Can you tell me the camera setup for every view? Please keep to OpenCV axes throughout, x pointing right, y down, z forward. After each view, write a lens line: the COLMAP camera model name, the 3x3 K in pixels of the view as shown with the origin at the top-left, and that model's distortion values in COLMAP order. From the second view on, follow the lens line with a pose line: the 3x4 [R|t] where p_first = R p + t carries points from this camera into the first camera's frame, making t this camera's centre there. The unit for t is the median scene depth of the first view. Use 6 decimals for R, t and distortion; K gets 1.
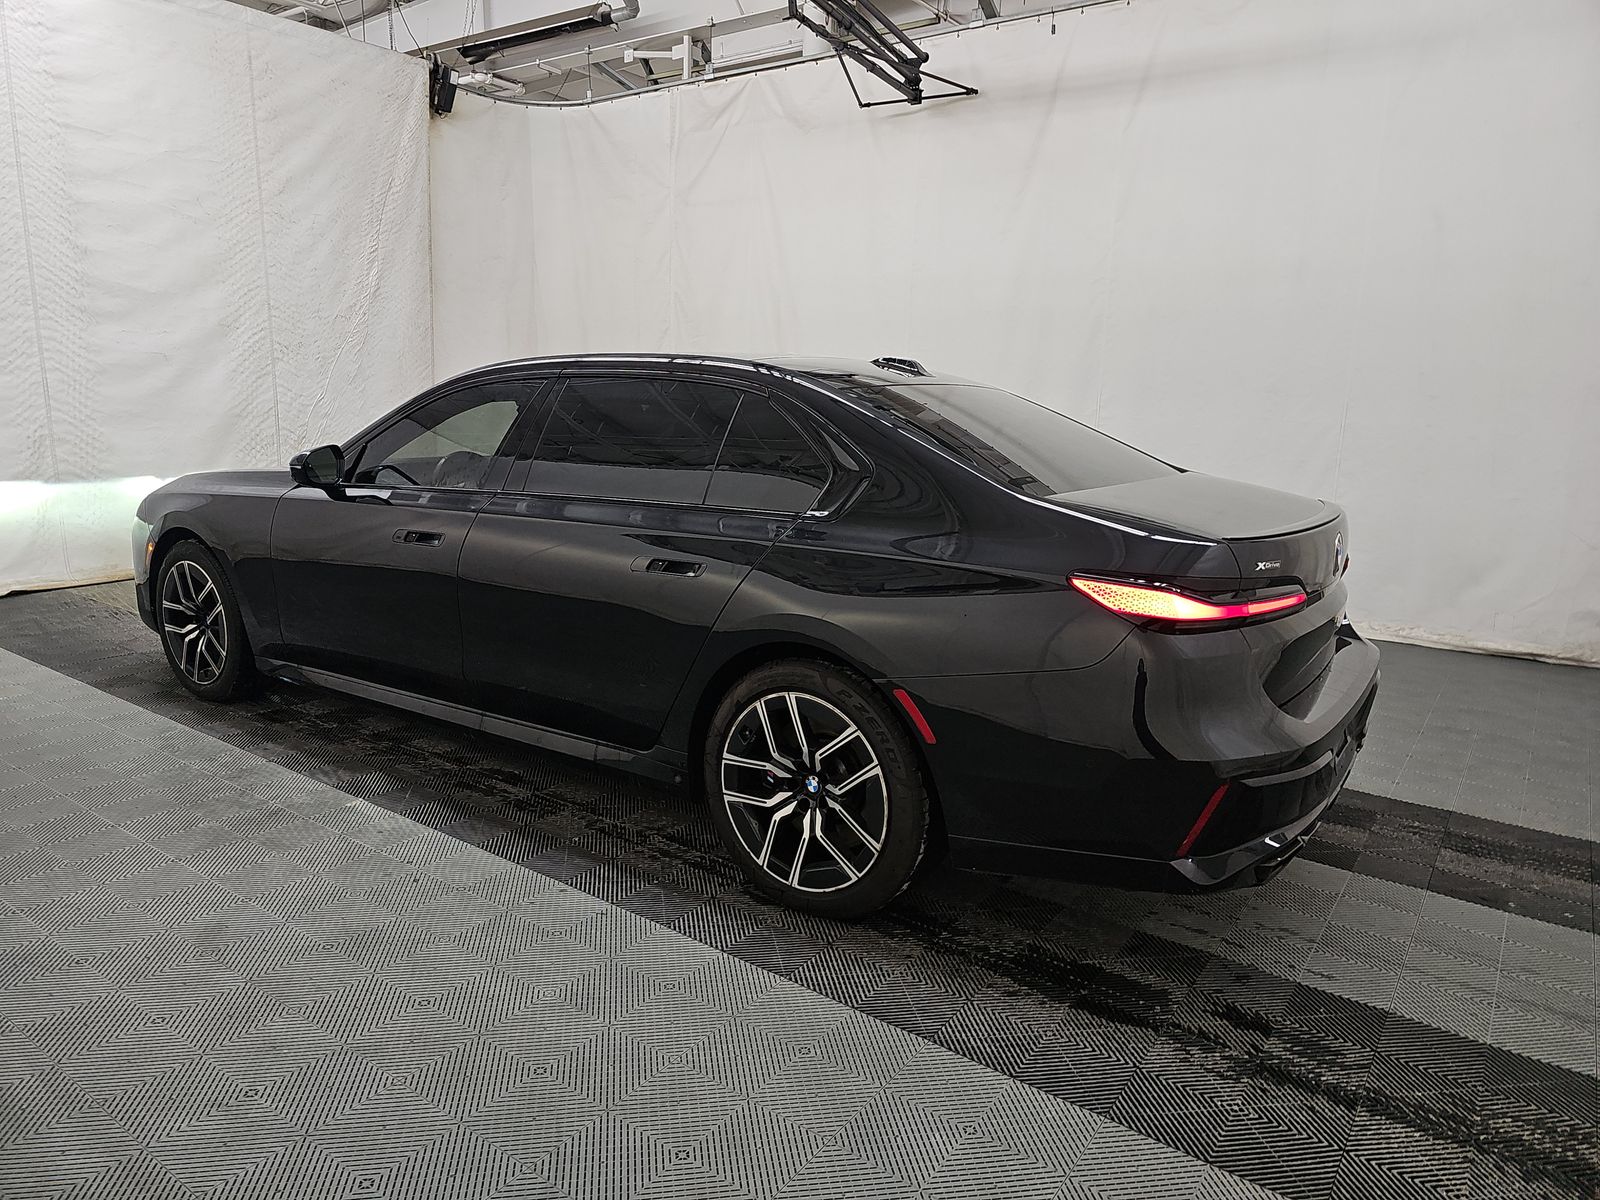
lens RADIAL K [[1047.2, 0, 791.2], [0, 1047.2, 591.9], [0, 0, 1]] dist [0.035036, -0.030511]
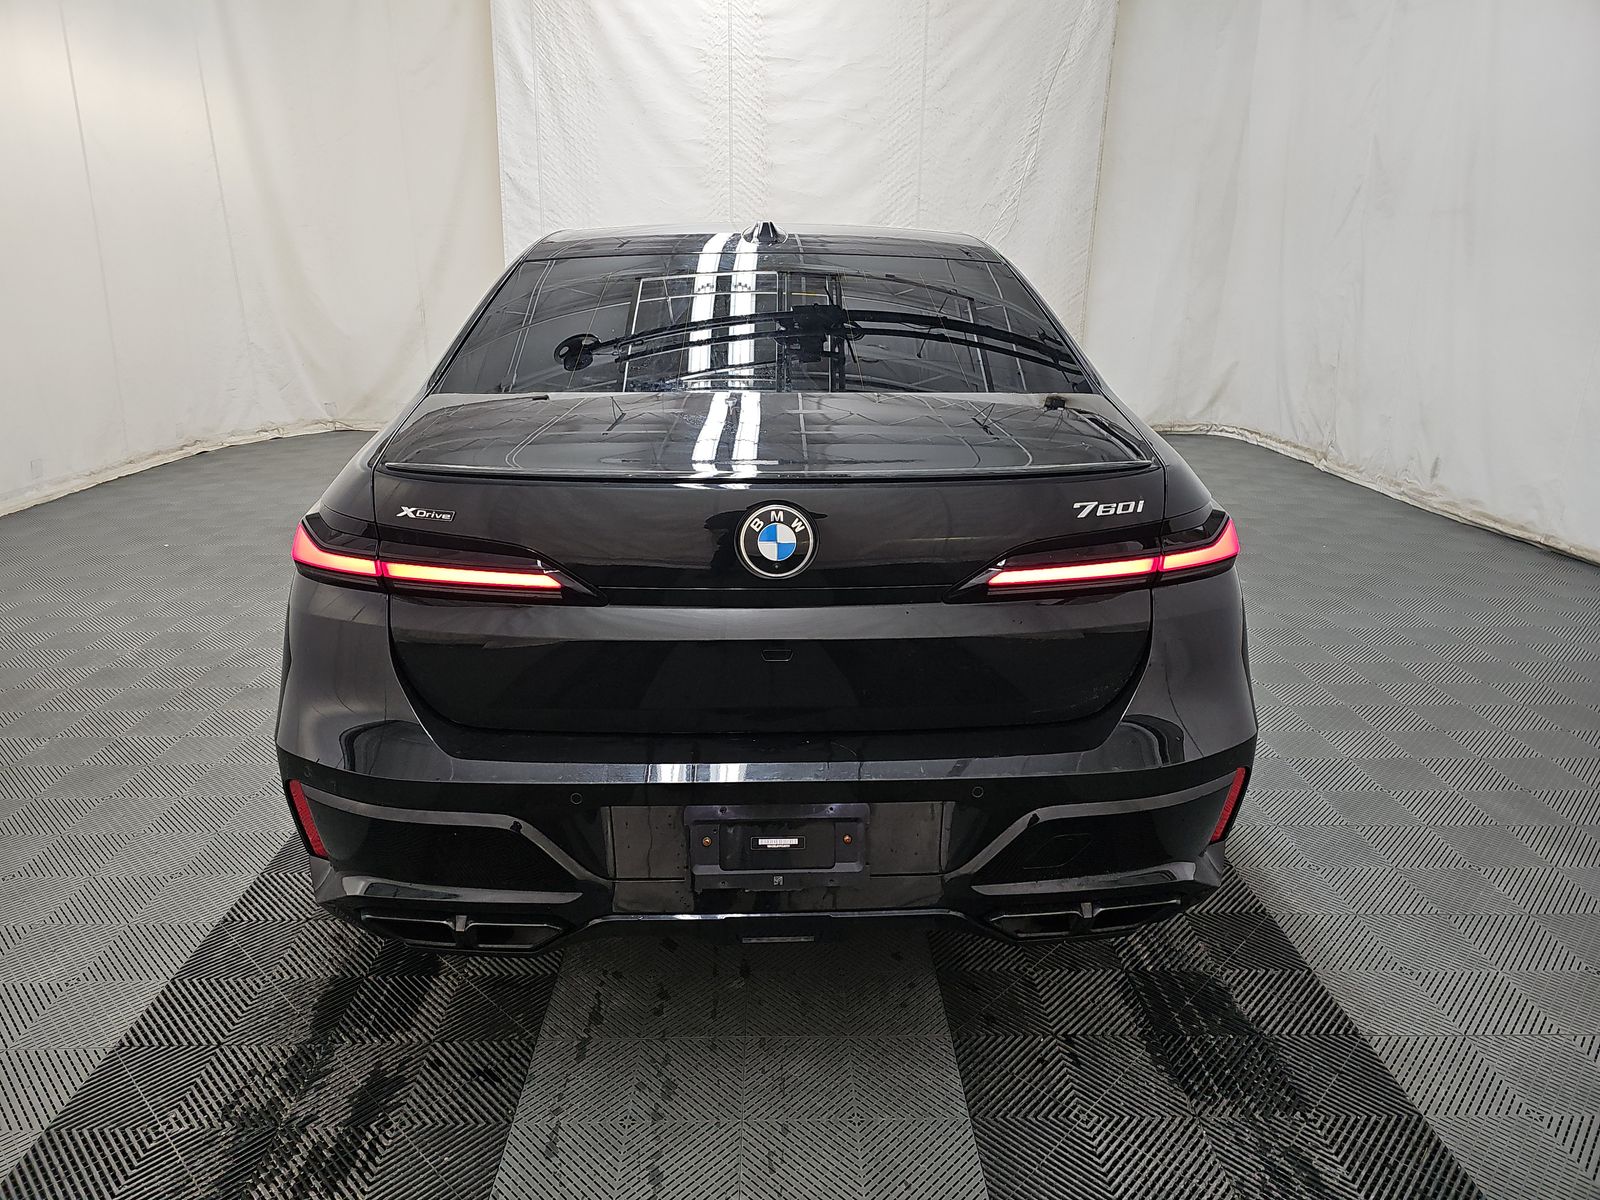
lens RADIAL K [[1047.2, 0, 783.9], [0, 1047.2, 599.6], [0, 0, 1]] dist [0.035036, -0.030511]
pose [[0.609479, 0.214979, -0.763099, 0.374187], [-0.134945, 0.976618, 0.167352, -0.038599], [0.781233, 0.000979, 0.624239, 0.252662]]
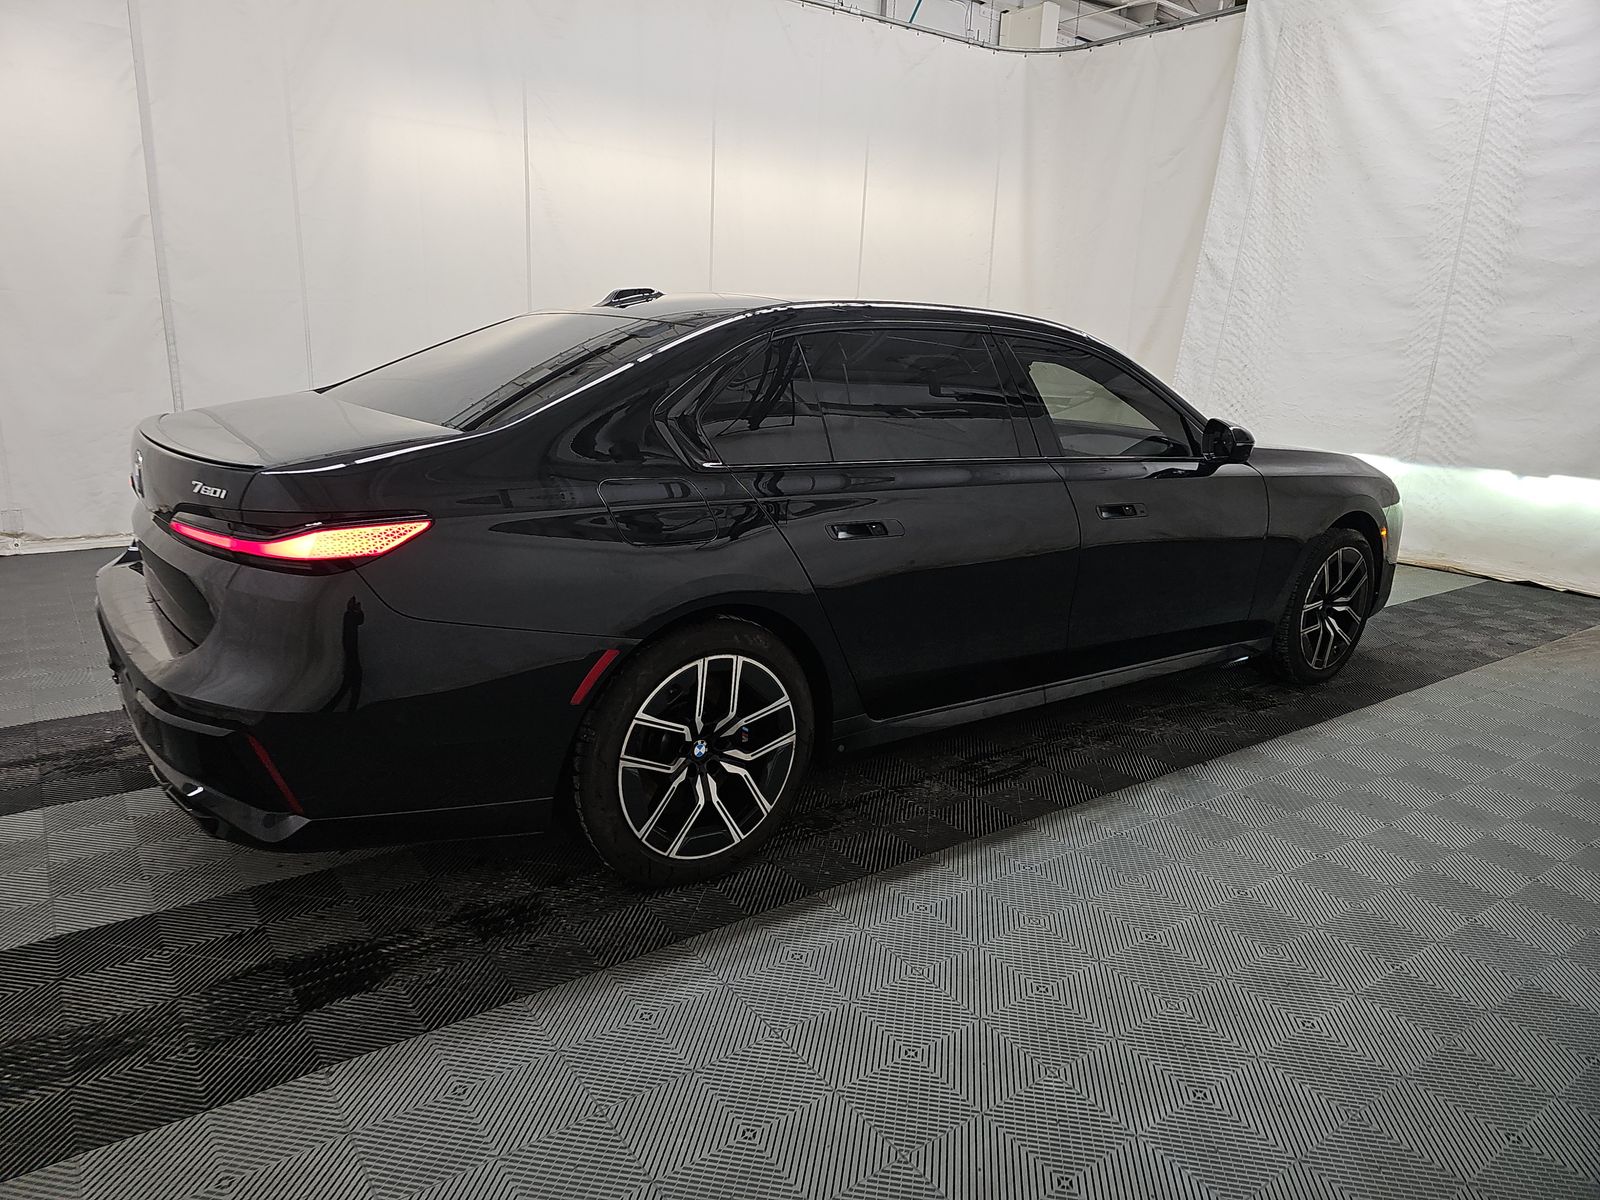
lens RADIAL K [[1047.2, 0, 796.5], [0, 1047.2, 600.1], [0, 0, 1]] dist [0.035036, -0.030511]
pose [[-0.293227, 0.199644, -0.934965, 0.482210], [-0.220093, 0.937589, 0.269231, -0.121725], [0.930364, 0.284725, -0.230987, 0.706510]]
